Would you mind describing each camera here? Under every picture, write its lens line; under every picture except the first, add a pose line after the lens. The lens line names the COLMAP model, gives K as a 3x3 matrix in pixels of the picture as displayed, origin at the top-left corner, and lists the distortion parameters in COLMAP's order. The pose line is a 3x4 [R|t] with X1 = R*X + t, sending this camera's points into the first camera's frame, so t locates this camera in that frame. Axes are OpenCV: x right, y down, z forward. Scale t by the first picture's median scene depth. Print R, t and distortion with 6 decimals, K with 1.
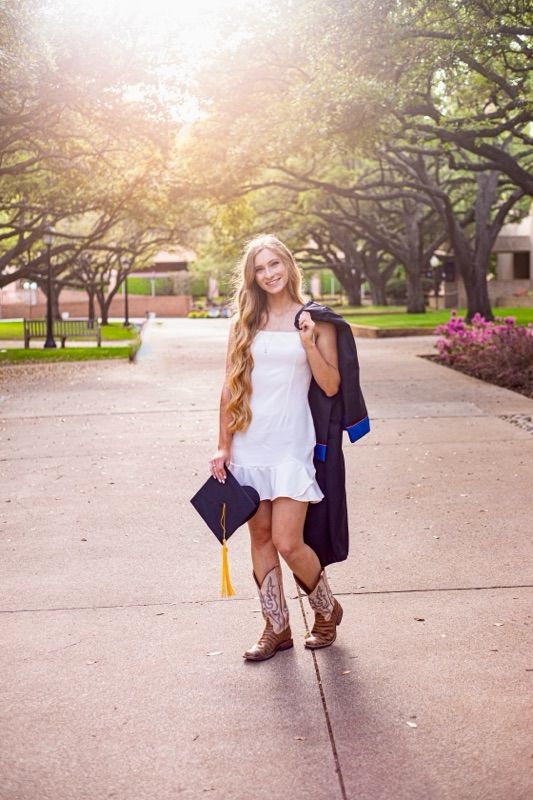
lens RADIAL K [[1204.5, 0, 266.5], [0, 1204.5, 400.0], [0, 0, 1]] dist [-0.085208, -0.017601]
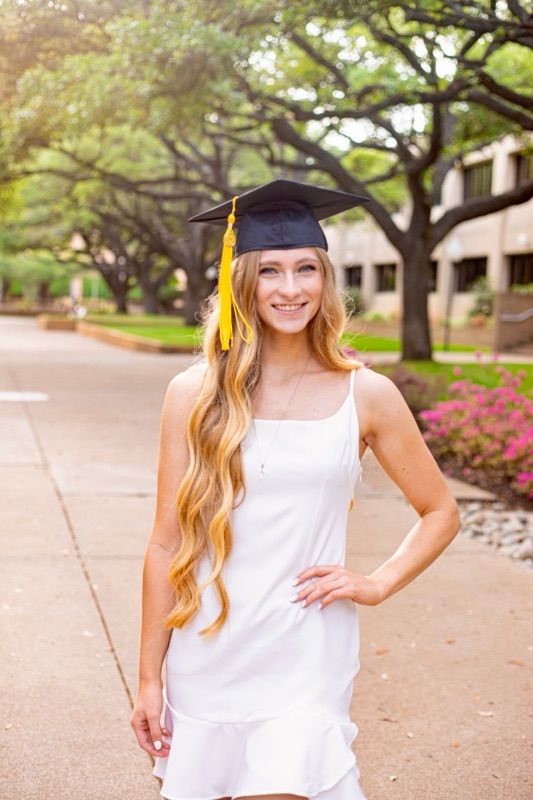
lens RADIAL K [[1204.5, 0, 266.5], [0, 1204.5, 400.0], [0, 0, 1]] dist [-0.085208, -0.017601]
pose [[0.977345, 0.047841, 0.206173, -0.011935], [-0.046800, 0.998855, -0.009923, -0.012465], [-0.206412, 0.000050, 0.978465, 0.120278]]
